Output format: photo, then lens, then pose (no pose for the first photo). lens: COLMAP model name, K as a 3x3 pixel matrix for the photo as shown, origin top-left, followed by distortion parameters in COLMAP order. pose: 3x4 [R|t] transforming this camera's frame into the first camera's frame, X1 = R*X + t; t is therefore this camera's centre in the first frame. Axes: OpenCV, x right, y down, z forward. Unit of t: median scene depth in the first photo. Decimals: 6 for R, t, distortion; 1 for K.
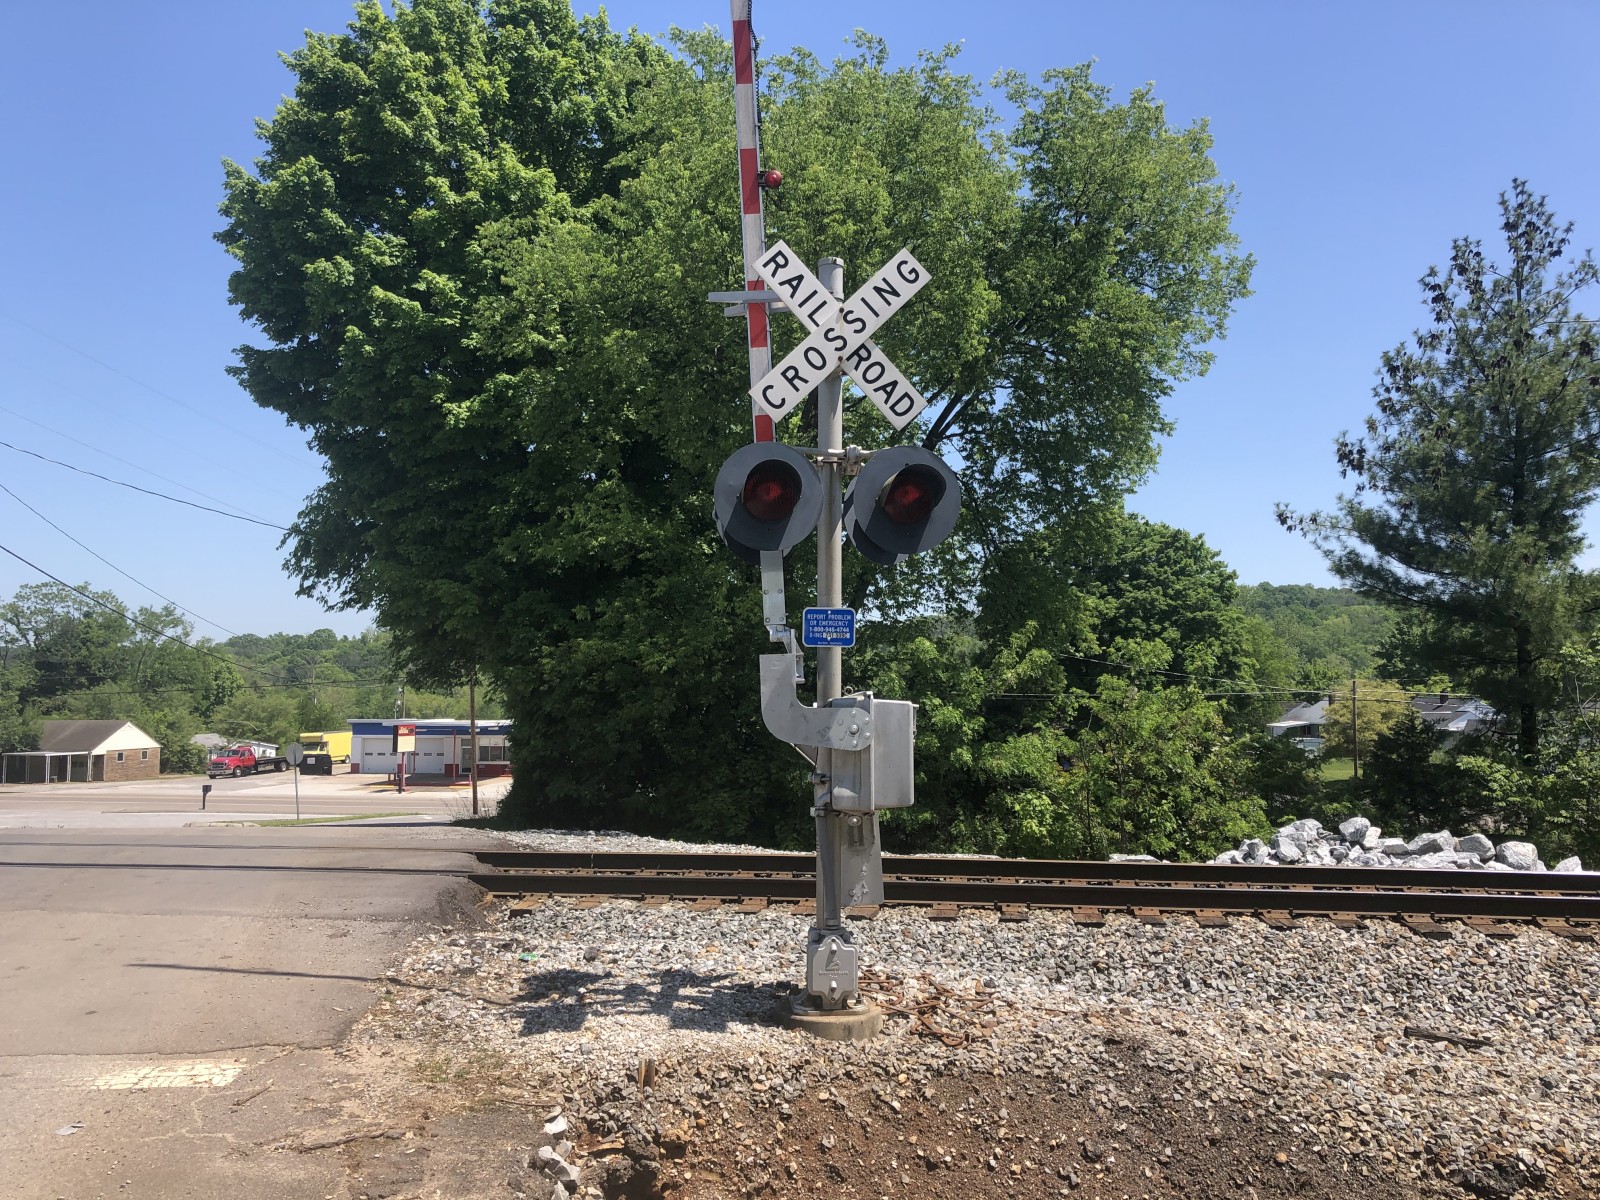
lens RADIAL K [[1271.6, 0, 807.0], [0, 1271.6, 580.2], [0, 0, 1]] dist [0.035730, -0.043750]
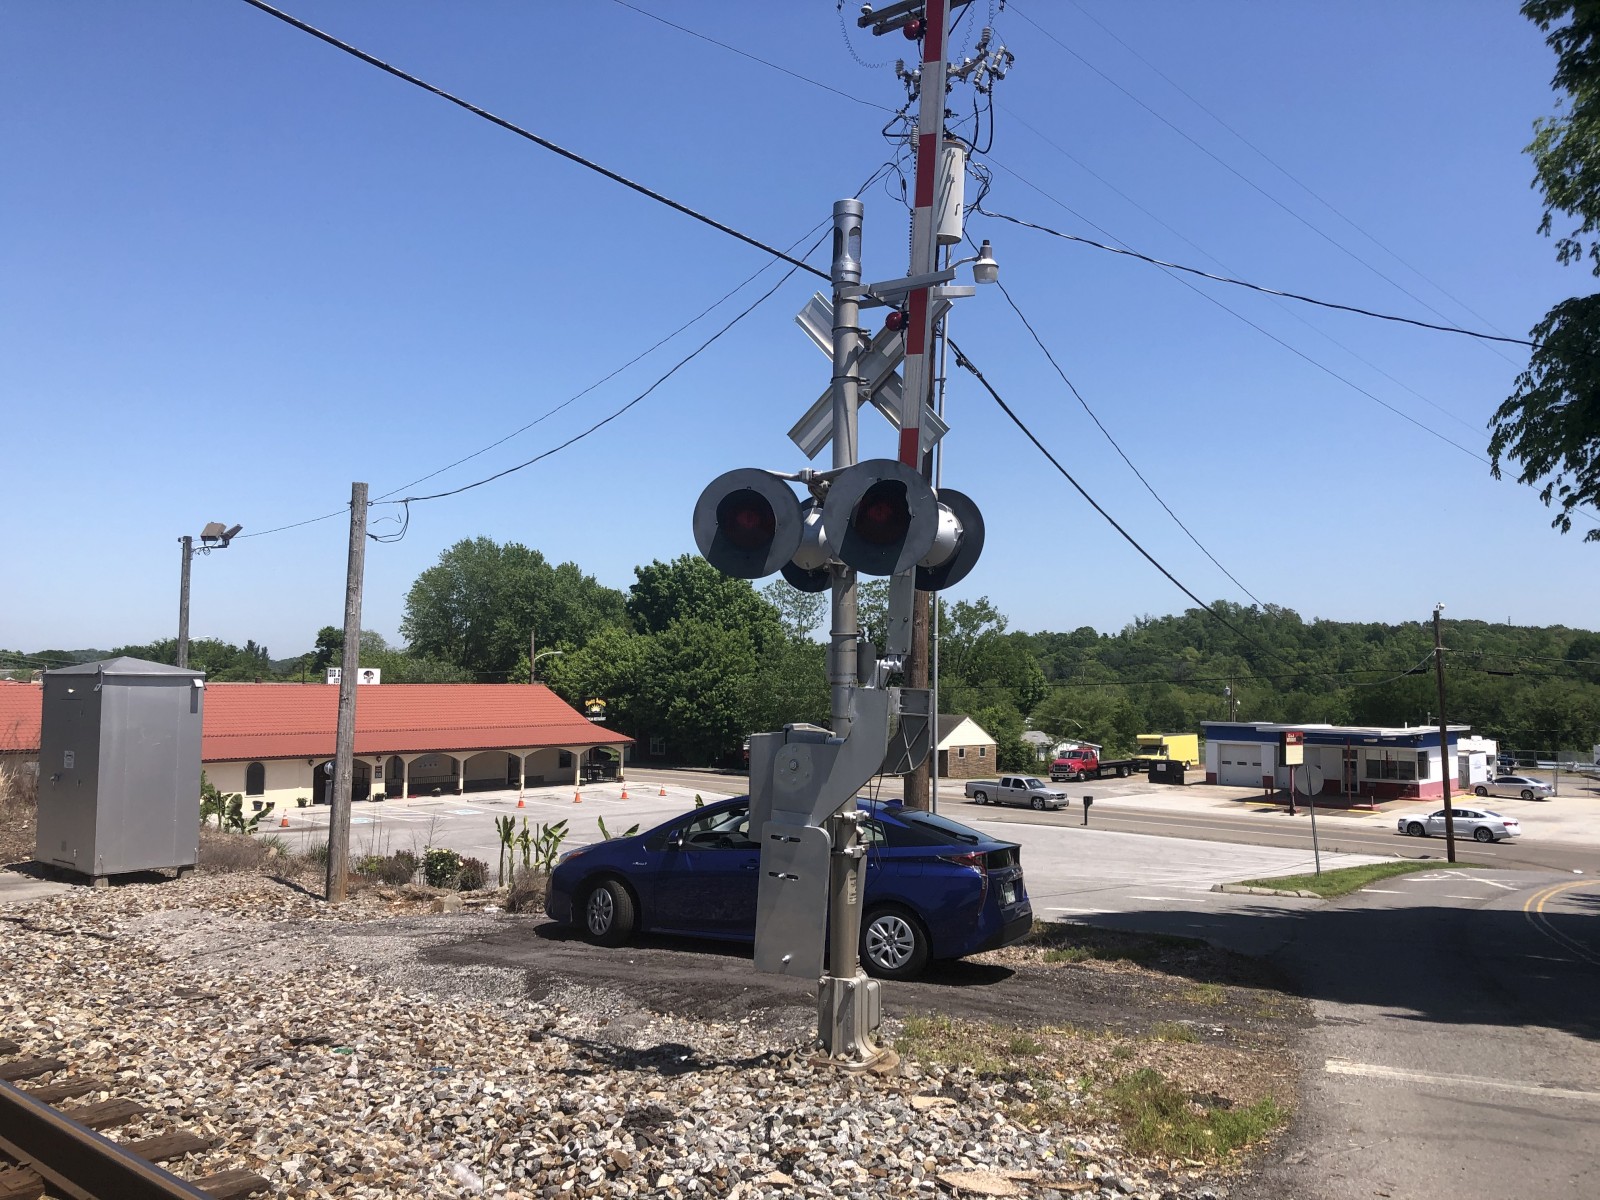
lens RADIAL K [[1271.6, 0, 807.0], [0, 1271.6, 580.2], [0, 0, 1]] dist [0.035730, -0.043750]
pose [[0.846043, -0.031428, -0.532187, -0.163585], [0.031786, 0.999459, -0.008491, 0.016106], [0.532166, -0.009733, 0.846584, 0.169142]]
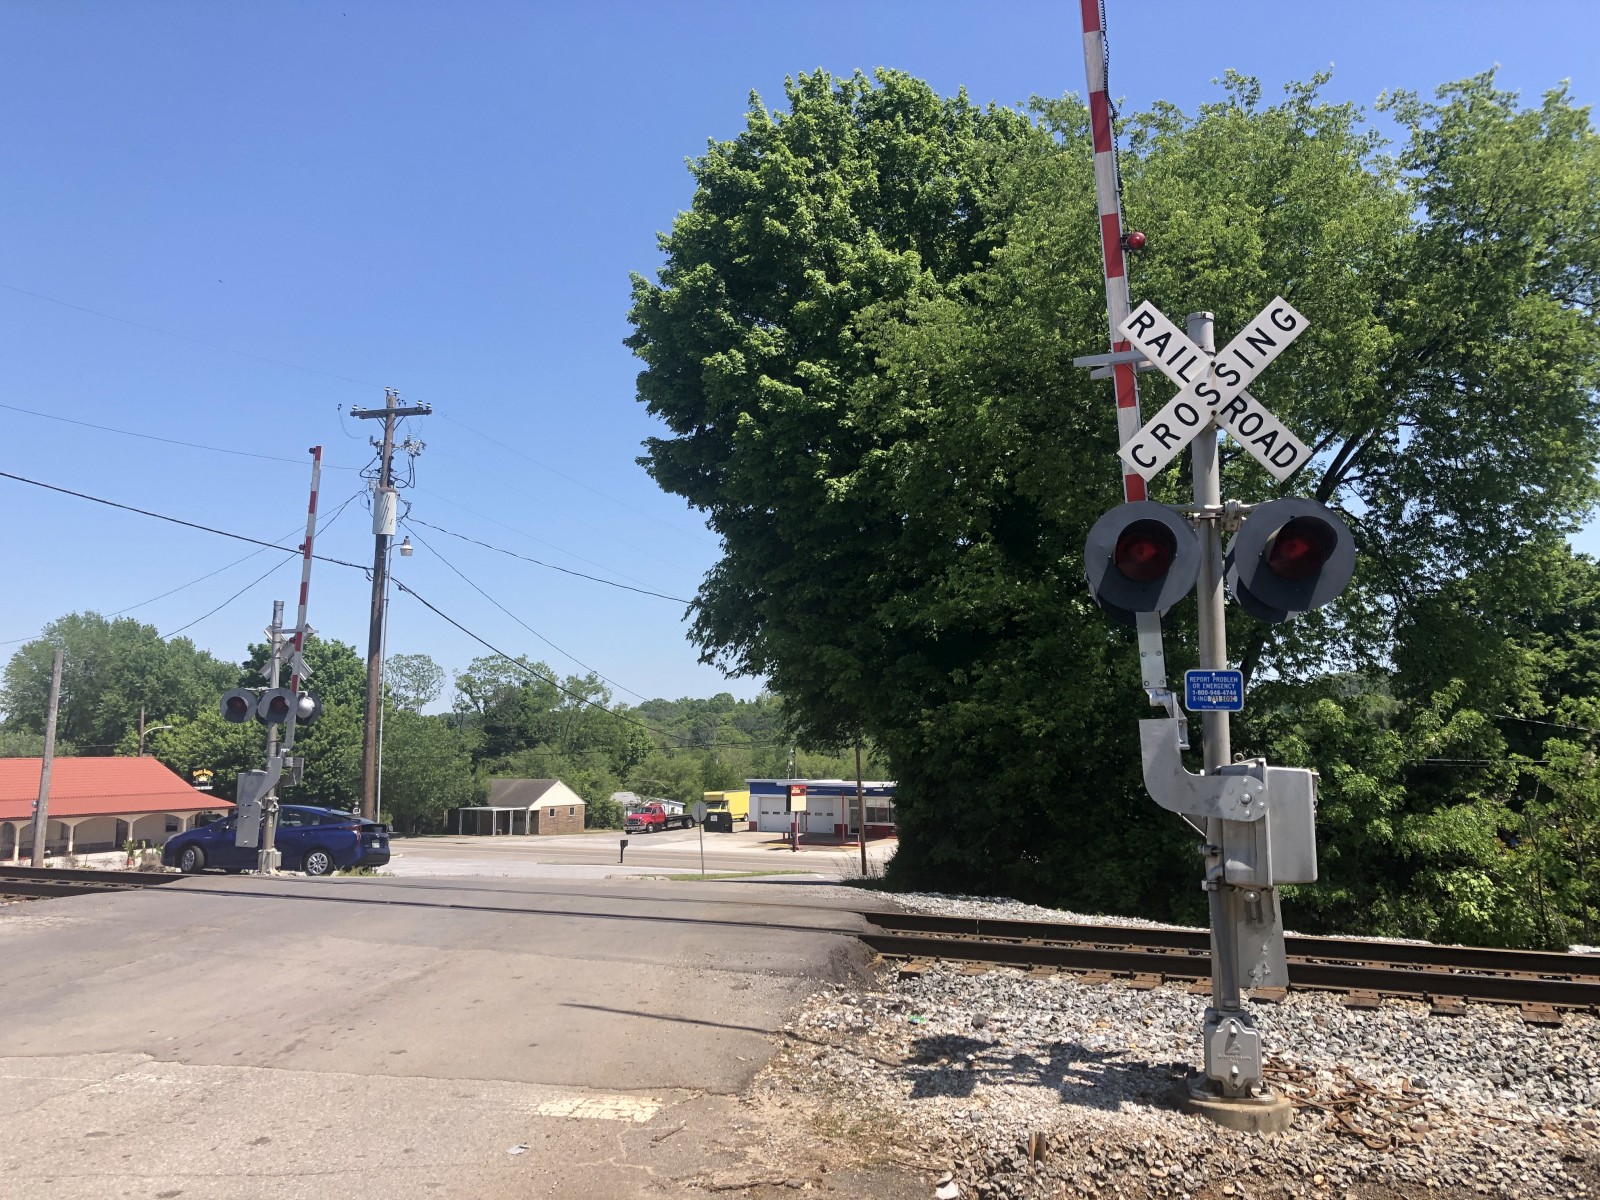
lens RADIAL K [[1271.6, 0, 807.0], [0, 1271.6, 580.2], [0, 0, 1]] dist [0.035730, -0.043750]
pose [[0.956906, -0.035669, -0.288200, 0.002121], [0.021526, 0.998410, -0.052096, -0.001006], [0.289600, 0.043647, 0.956152, -0.006038]]
